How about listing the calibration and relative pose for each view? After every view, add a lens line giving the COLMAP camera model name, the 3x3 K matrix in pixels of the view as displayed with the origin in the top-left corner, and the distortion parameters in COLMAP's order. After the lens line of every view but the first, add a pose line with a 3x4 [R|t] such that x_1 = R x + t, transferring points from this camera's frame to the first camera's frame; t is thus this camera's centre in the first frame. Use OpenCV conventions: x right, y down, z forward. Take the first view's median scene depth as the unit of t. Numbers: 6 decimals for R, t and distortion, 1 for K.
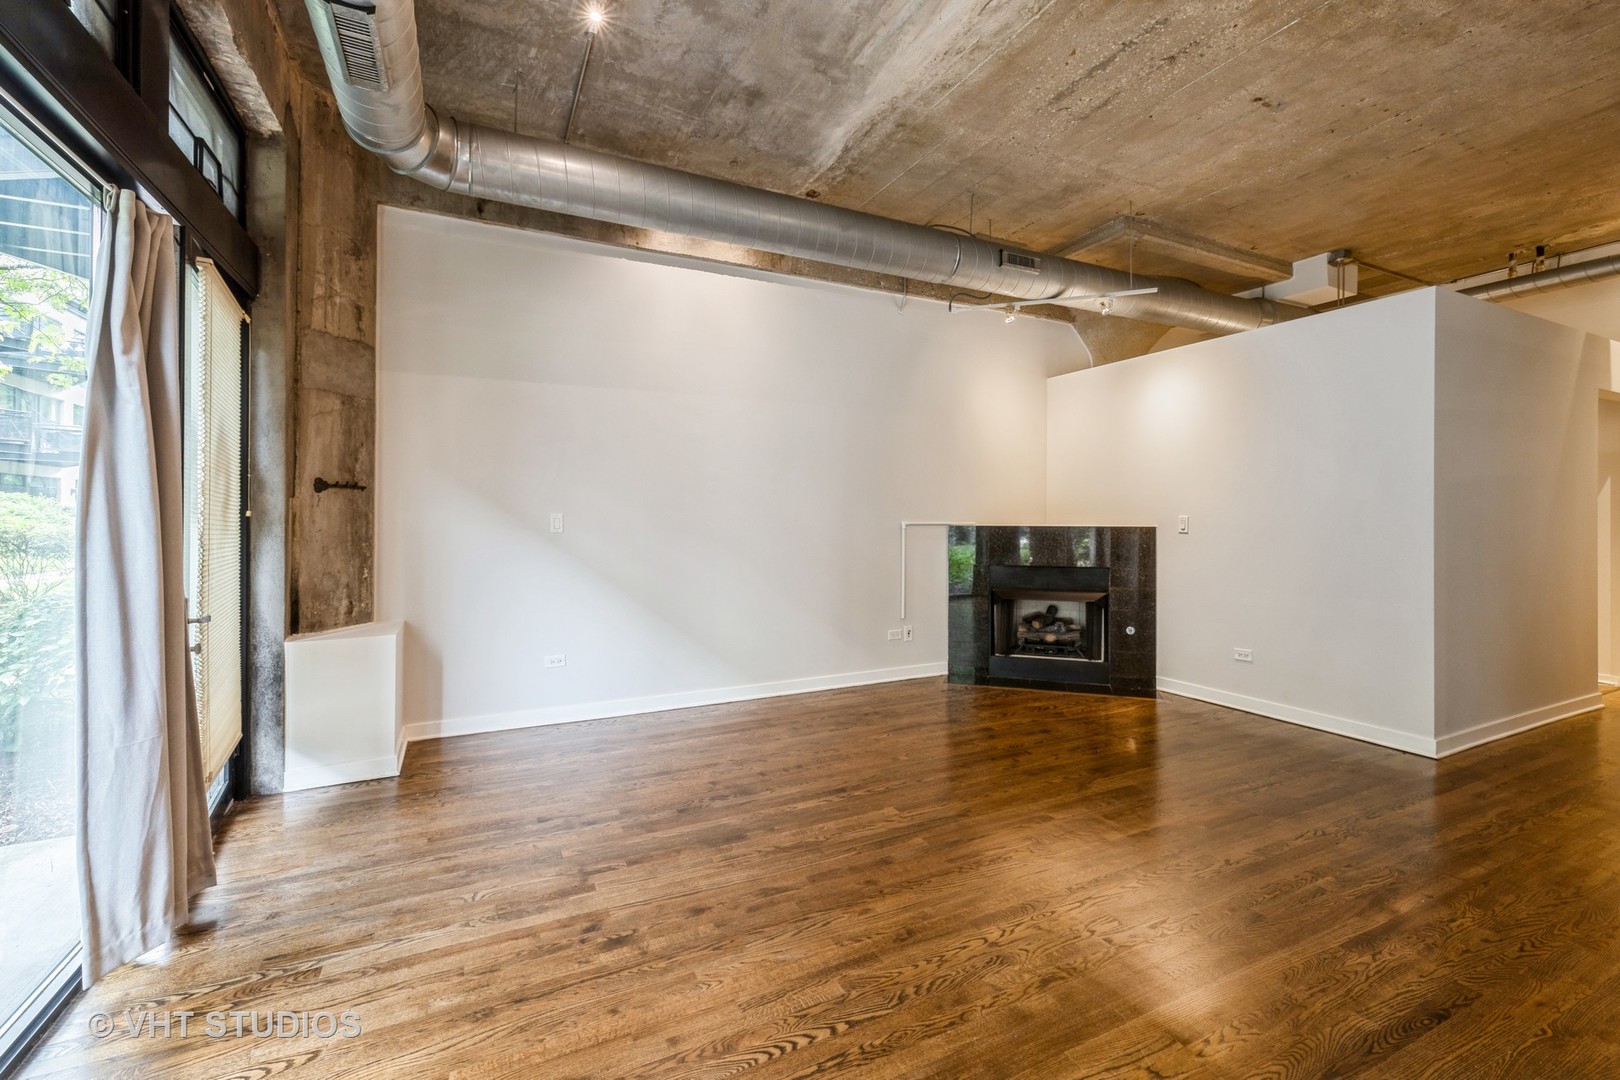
lens RADIAL K [[689.3, 0, 820.7], [0, 689.3, 520.3], [0, 0, 1]] dist [-0.000796, 0.000387]
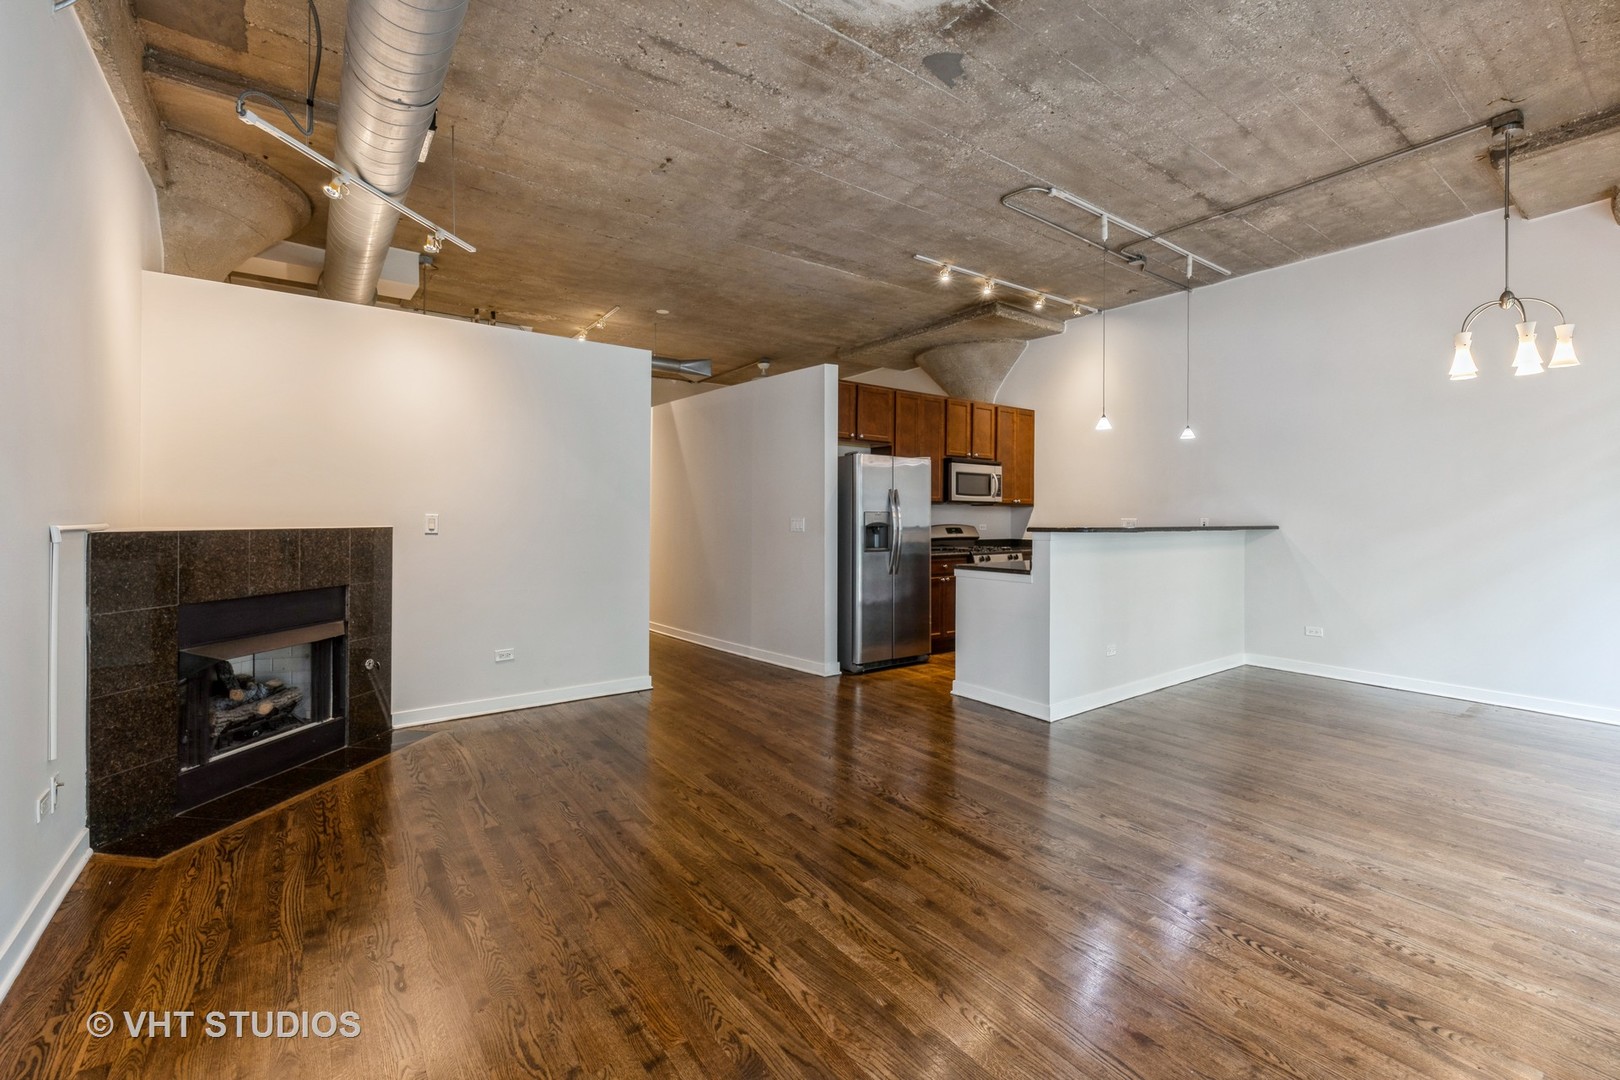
lens RADIAL K [[689.3, 0, 805.9], [0, 689.3, 517.8], [0, 0, 1]] dist [-0.000796, 0.000387]
pose [[-0.167759, -0.000655, 0.985828, -0.602399], [0.001476, 0.999998, 0.000915, -0.002878], [-0.985827, 0.001609, -0.167758, 1.041862]]
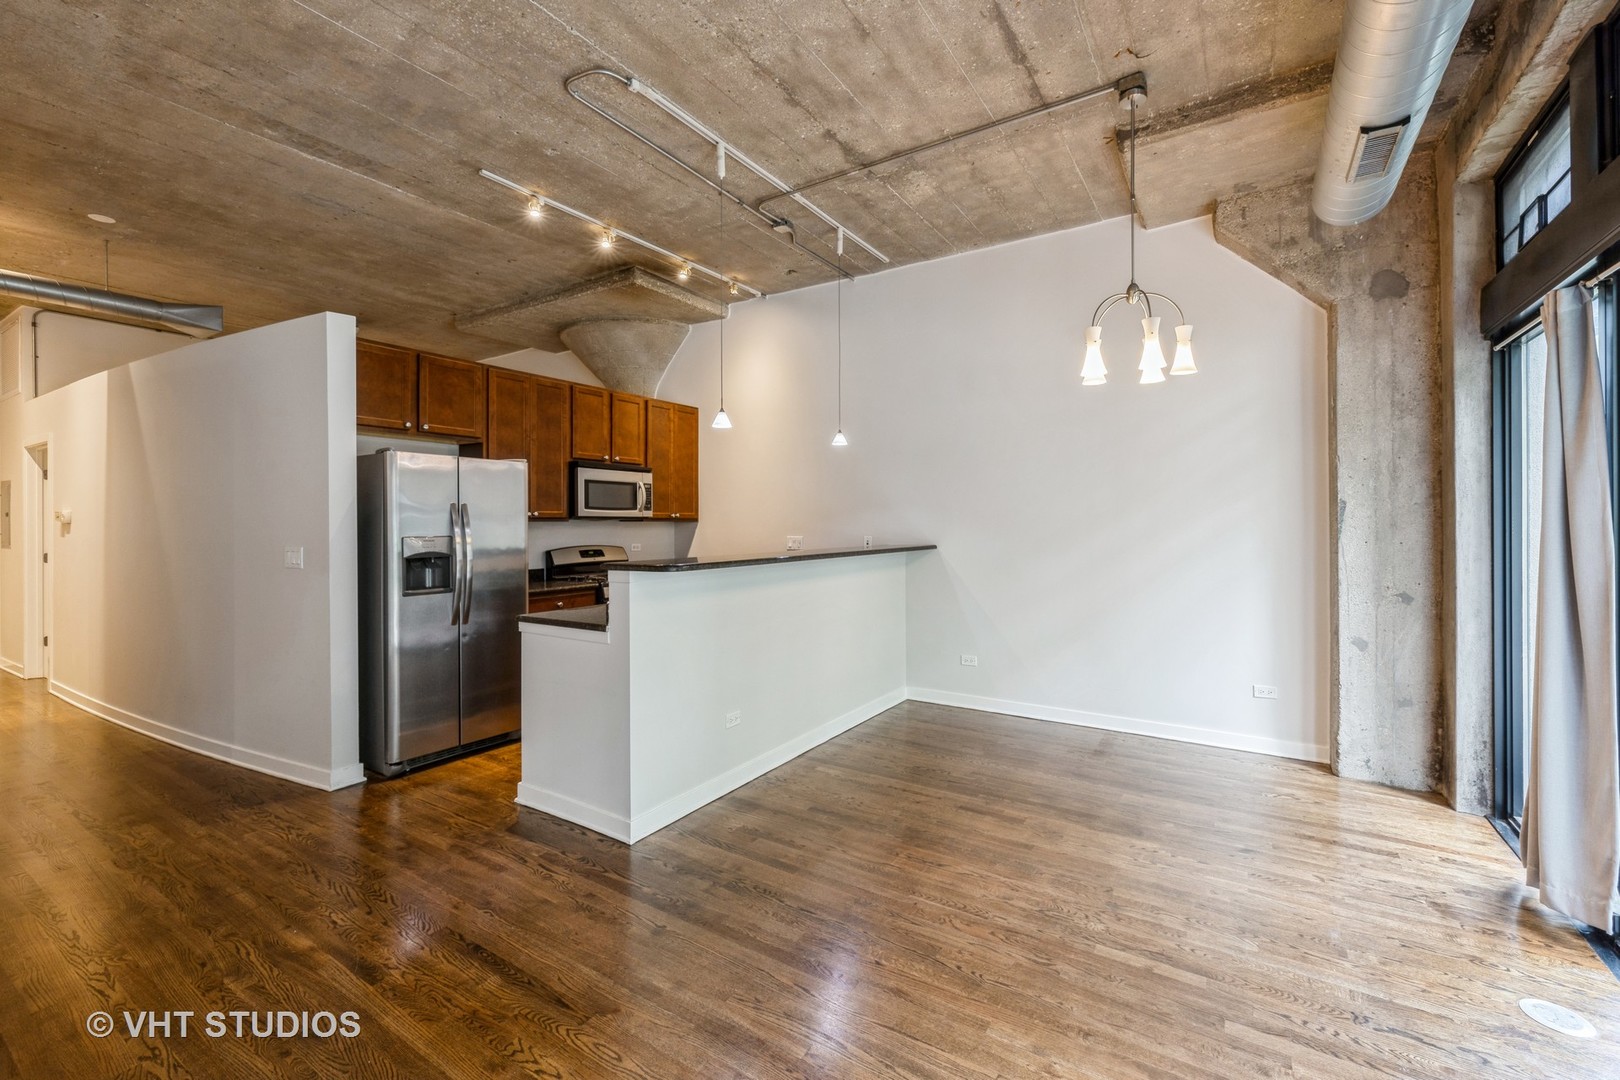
lens RADIAL K [[689.3, 0, 810.5], [0, 689.3, 524.5], [0, 0, 1]] dist [-0.000796, 0.000387]
pose [[-0.511507, -0.000933, 0.859279, -0.286330], [0.007443, 0.999957, 0.005517, -0.038610], [-0.859247, 0.009217, -0.511478, 0.613328]]
